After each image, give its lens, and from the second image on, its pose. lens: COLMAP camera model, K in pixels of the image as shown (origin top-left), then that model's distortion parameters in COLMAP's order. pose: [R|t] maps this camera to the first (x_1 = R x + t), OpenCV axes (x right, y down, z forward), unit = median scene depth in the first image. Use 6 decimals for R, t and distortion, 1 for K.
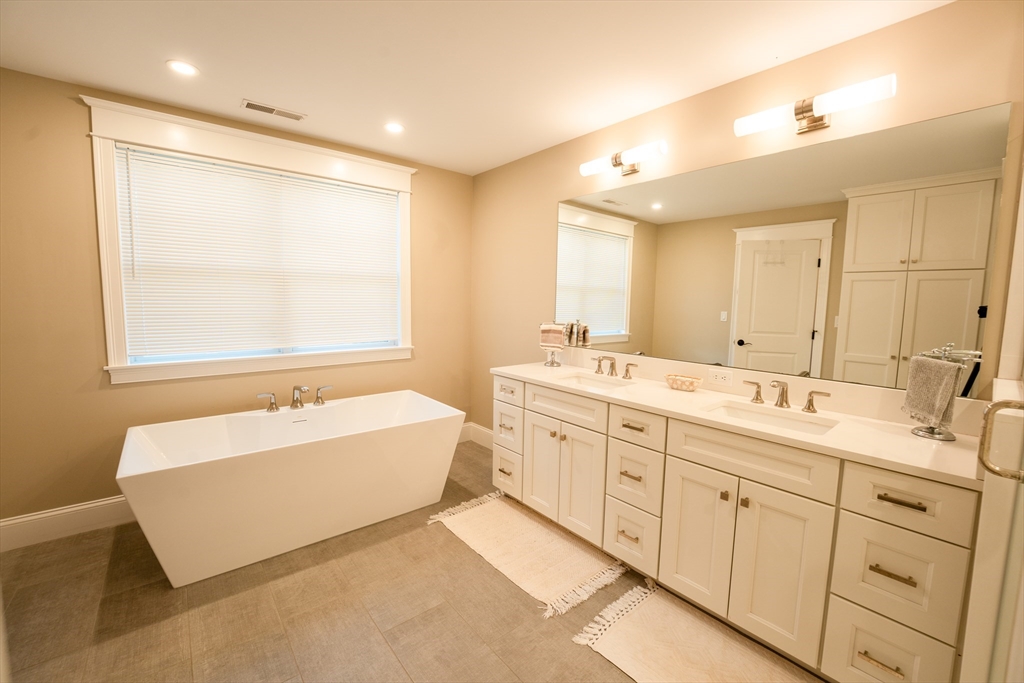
lens RADIAL K [[415.0, 0, 506.8], [0, 415.0, 339.2], [0, 0, 1]] dist [-0.030702, 0.004879]
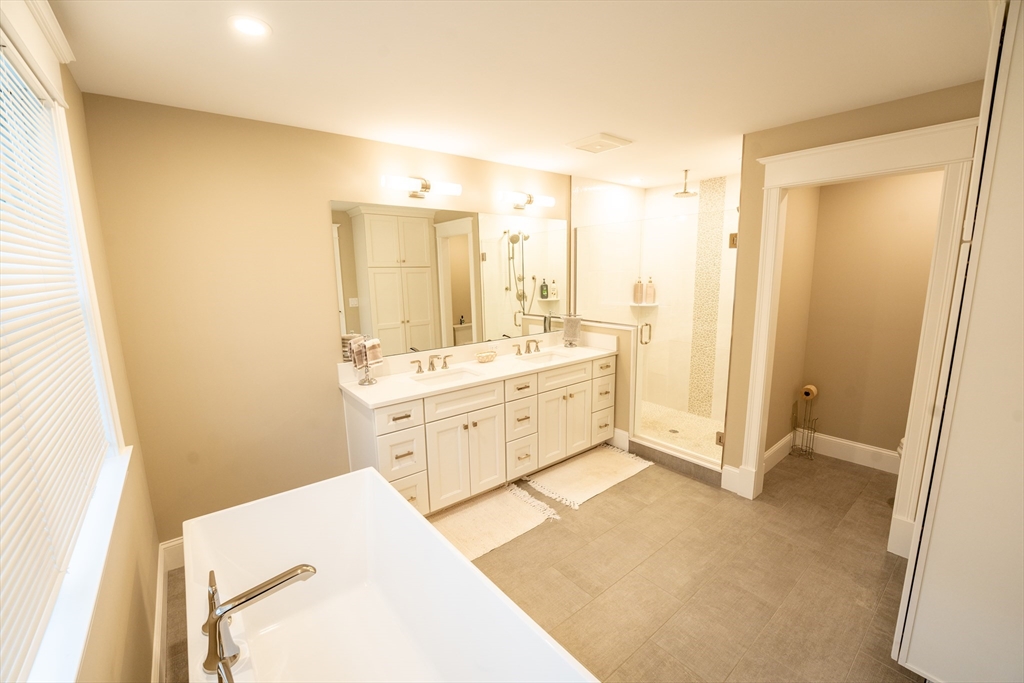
lens RADIAL K [[419.8, 0, 512.0], [0, 419.8, 341.5], [0, 0, 1]] dist [0.000059, 0.000008]
pose [[0.015810, -0.192318, 0.981205, -1.192825], [0.116928, 0.974950, 0.189207, -0.255272], [-0.993015, 0.111739, 0.037901, 0.946961]]
